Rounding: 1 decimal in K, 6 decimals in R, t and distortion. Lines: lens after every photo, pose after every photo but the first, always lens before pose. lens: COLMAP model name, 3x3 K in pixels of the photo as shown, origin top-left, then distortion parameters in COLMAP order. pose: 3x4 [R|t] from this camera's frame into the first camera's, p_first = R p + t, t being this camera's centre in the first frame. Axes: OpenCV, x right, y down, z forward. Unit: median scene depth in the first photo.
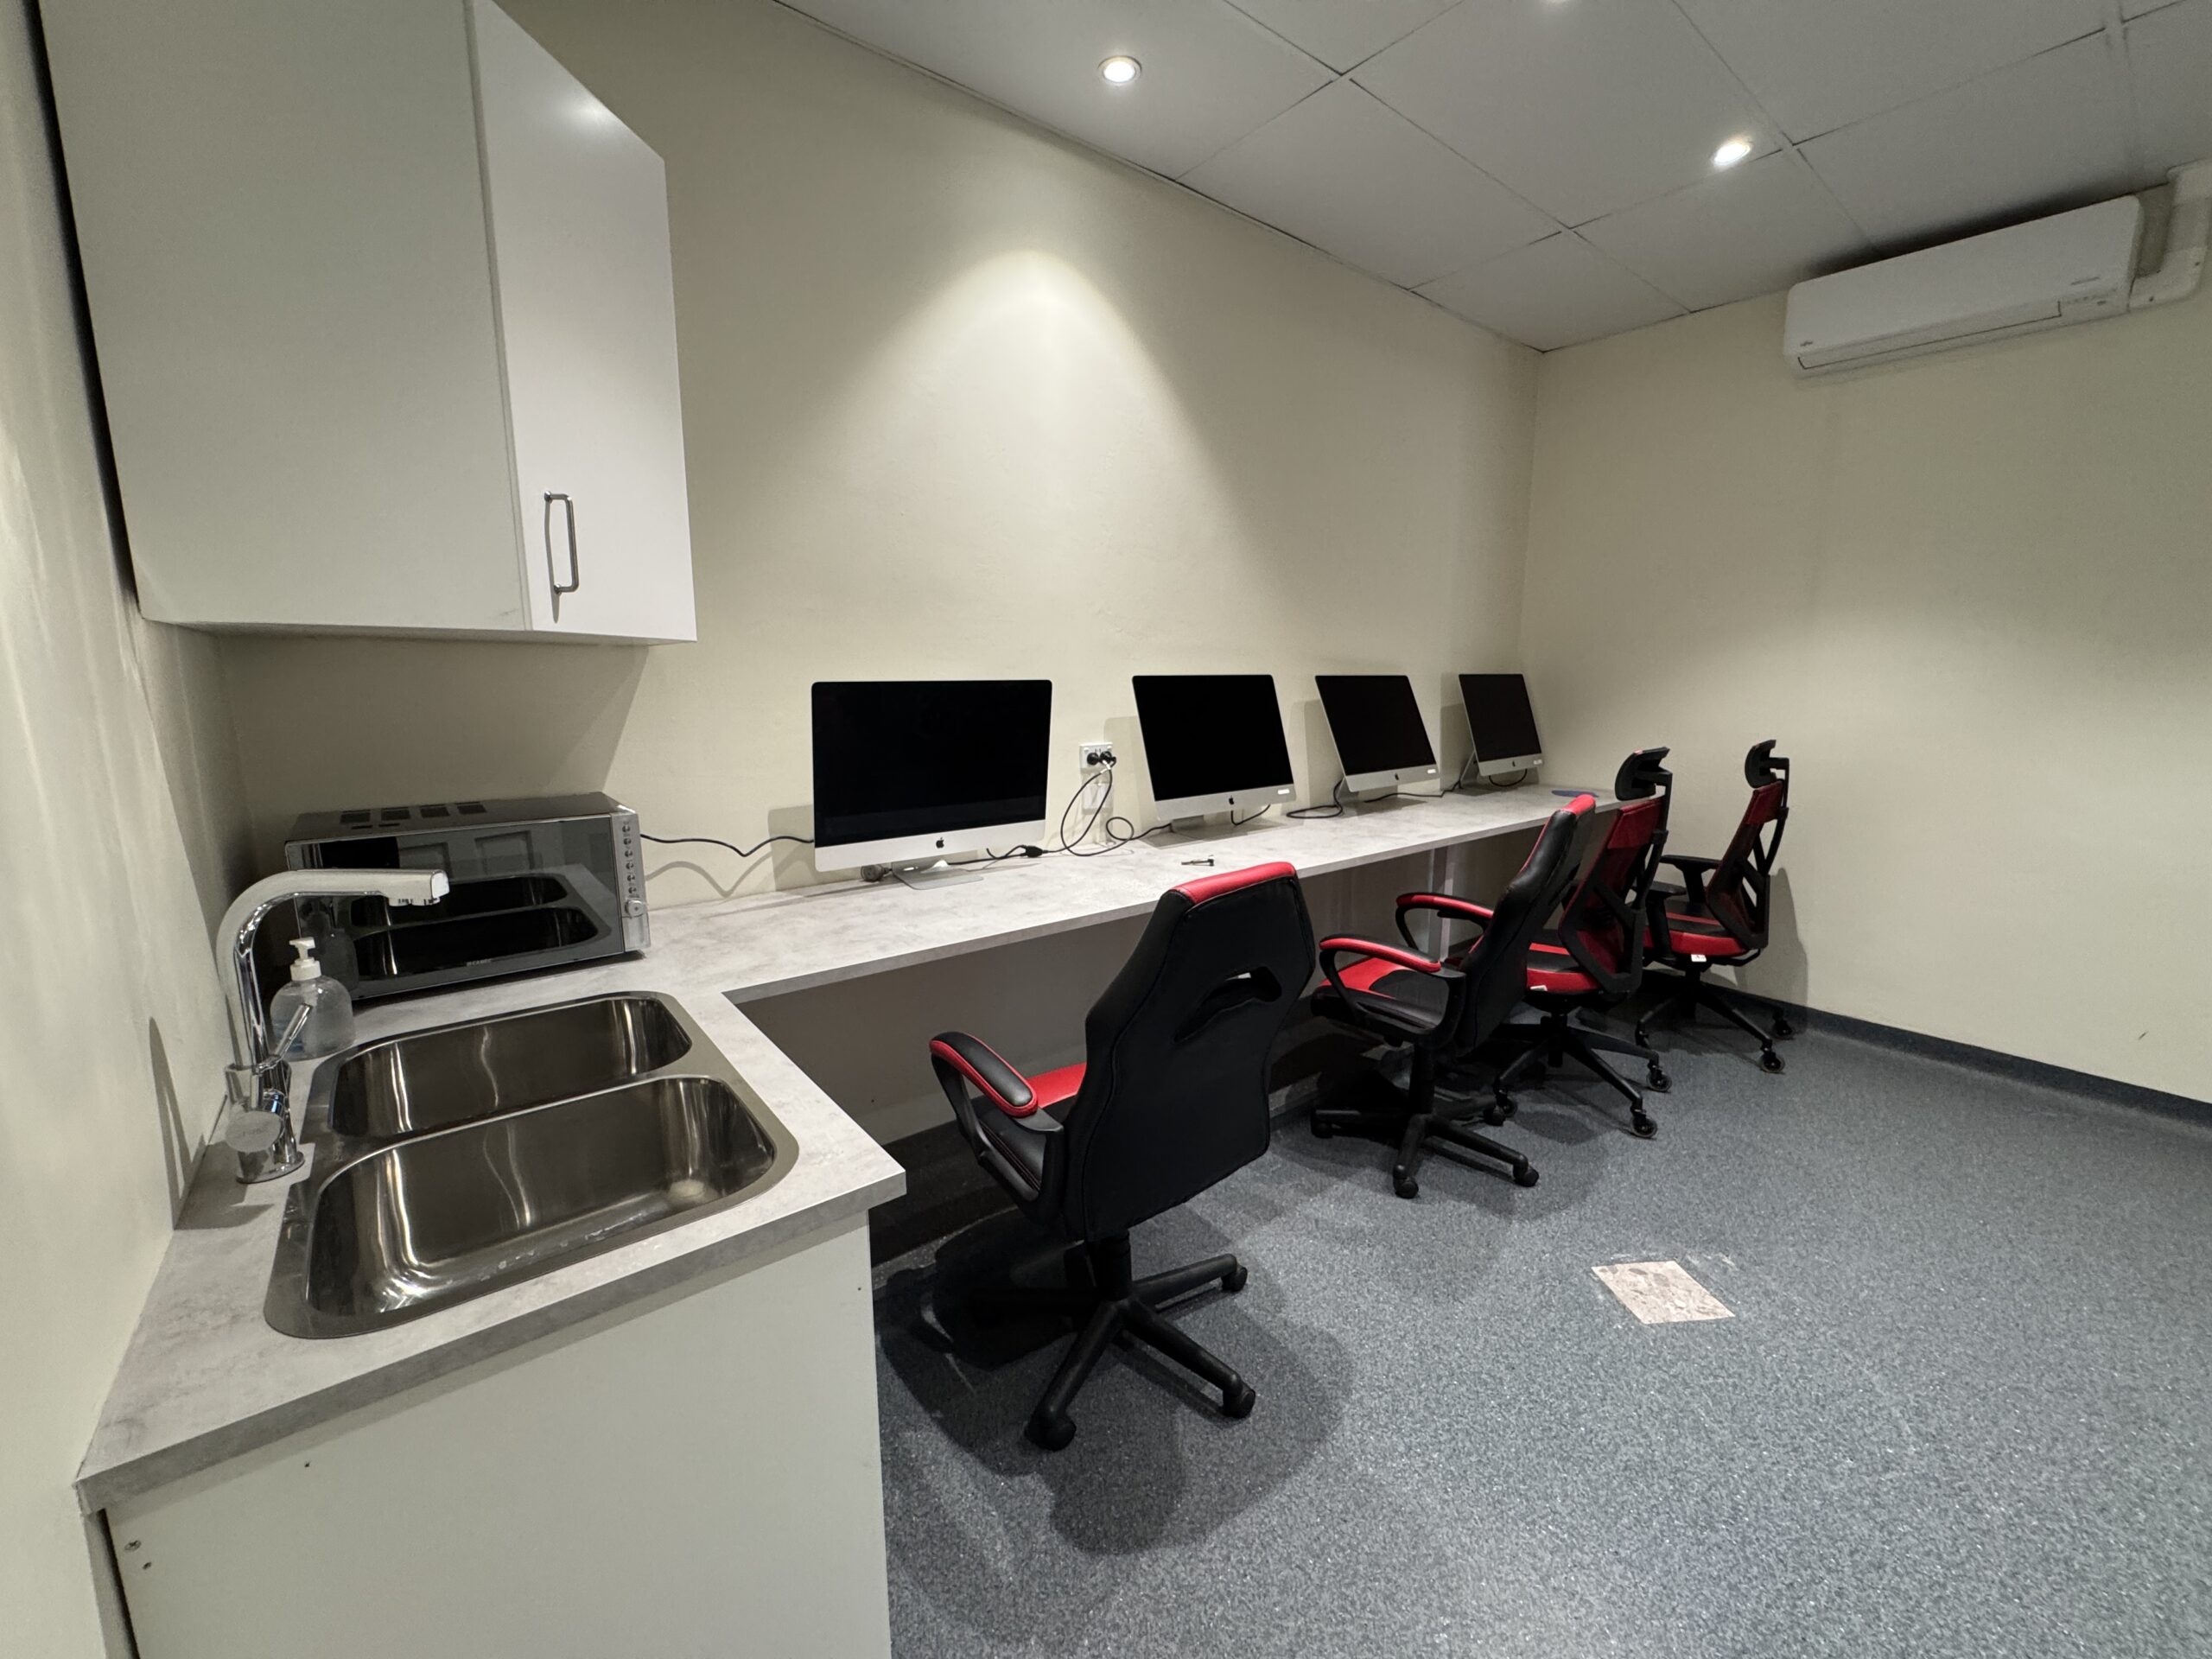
lens RADIAL K [[887.2, 0, 1102.3], [0, 887.2, 825.2], [0, 0, 1]] dist [-0.002852, -0.000085]
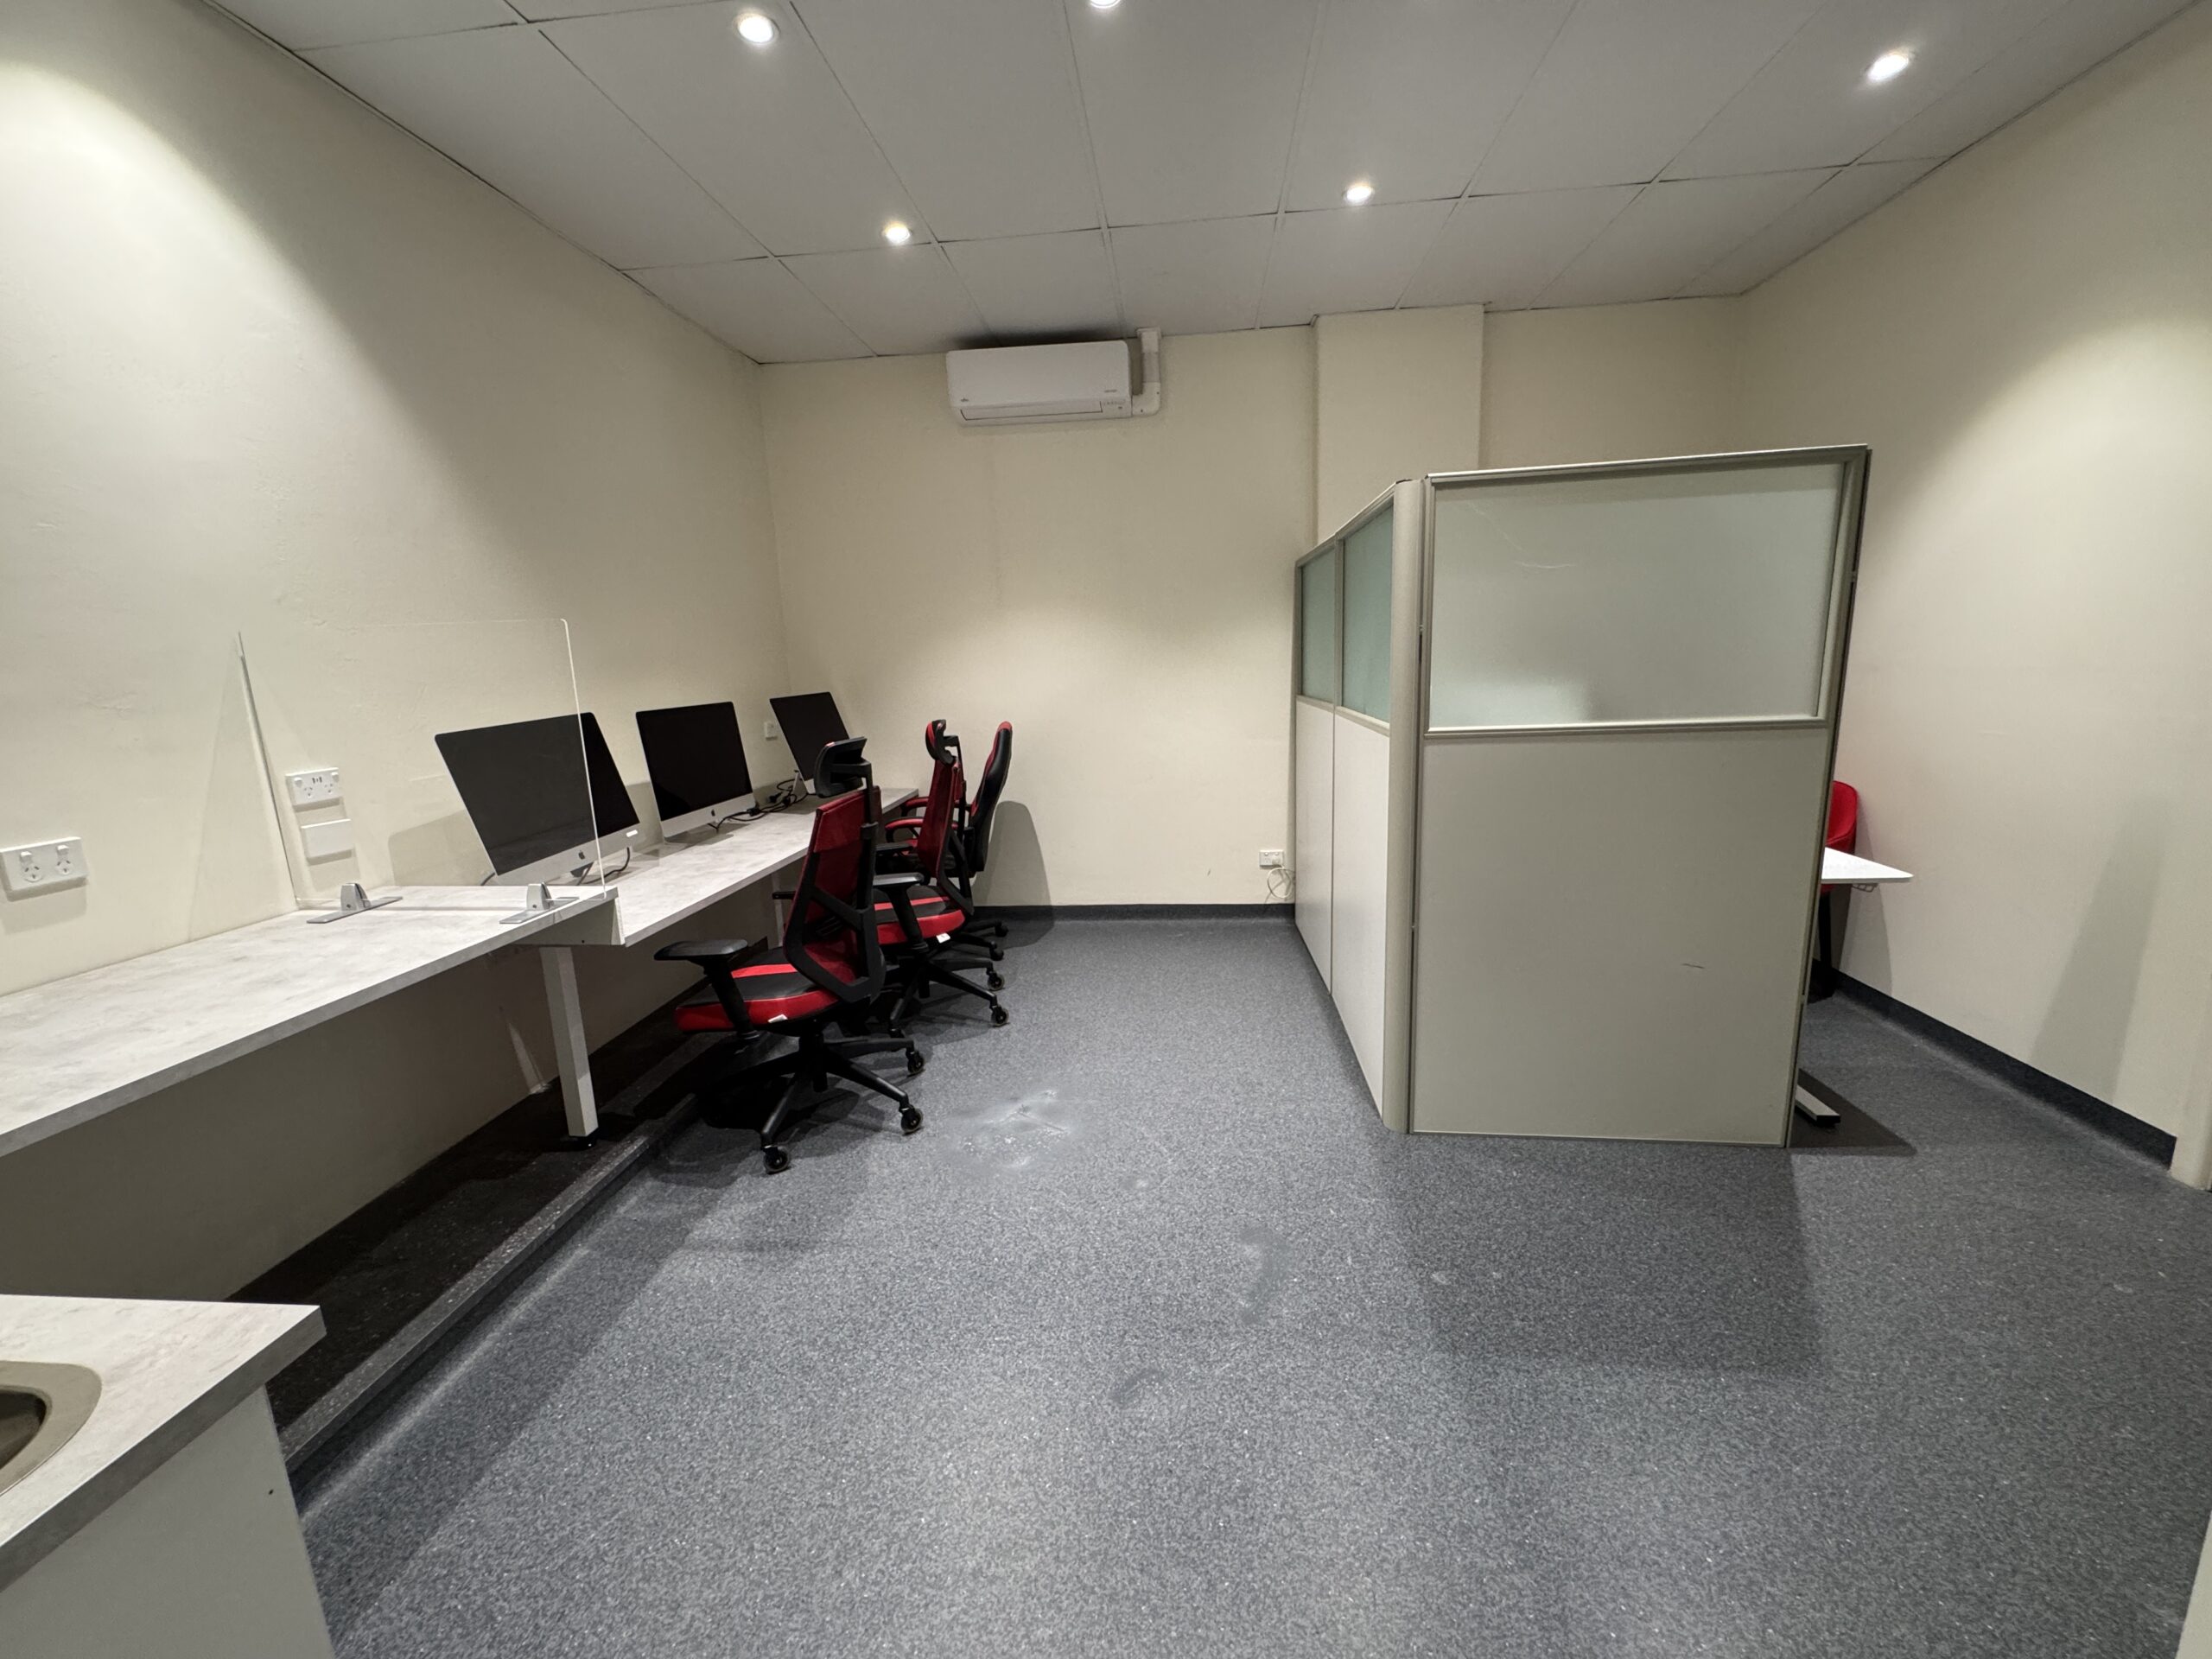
lens RADIAL K [[887.2, 0, 1110.6], [0, 887.2, 830.2], [0, 0, 1]] dist [-0.002852, -0.000085]
pose [[0.688336, -0.166041, 0.706133, -0.112903], [0.162197, 0.984034, 0.073279, 0.018015], [-0.707026, 0.064092, 0.704277, -0.030233]]
